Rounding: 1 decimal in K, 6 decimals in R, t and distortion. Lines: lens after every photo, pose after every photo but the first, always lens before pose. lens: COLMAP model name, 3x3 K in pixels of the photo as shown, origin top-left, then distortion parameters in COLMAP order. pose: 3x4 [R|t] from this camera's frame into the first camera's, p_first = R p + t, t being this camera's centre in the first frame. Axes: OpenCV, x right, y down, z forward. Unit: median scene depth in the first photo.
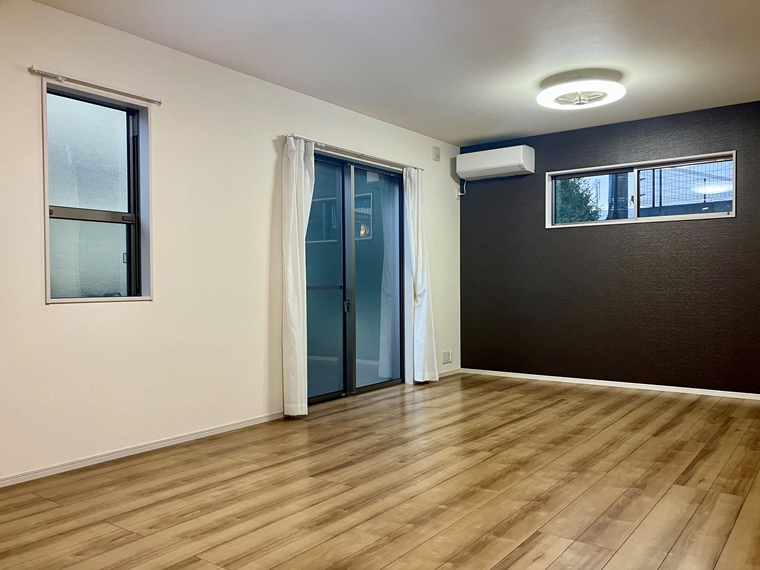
lens RADIAL K [[634.1, 0, 376.1], [0, 634.1, 288.1], [0, 0, 1]] dist [-0.008785, -0.017326]
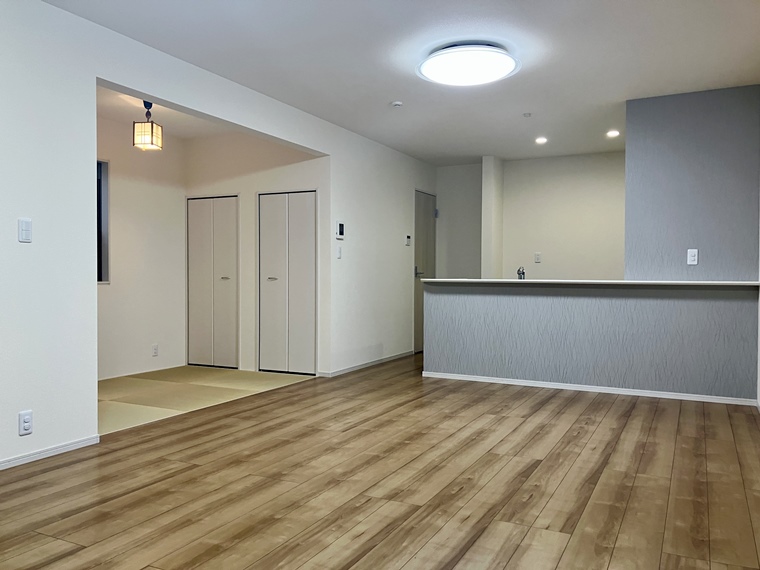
lens RADIAL K [[634.1, 0, 379.9], [0, 634.1, 283.4], [0, 0, 1]] dist [-0.008785, -0.017326]
pose [[-0.984730, 0.008775, -0.173865, 0.335267], [0.004958, 0.999737, 0.022377, -0.018387], [0.174015, 0.021174, -0.984515, 1.968864]]
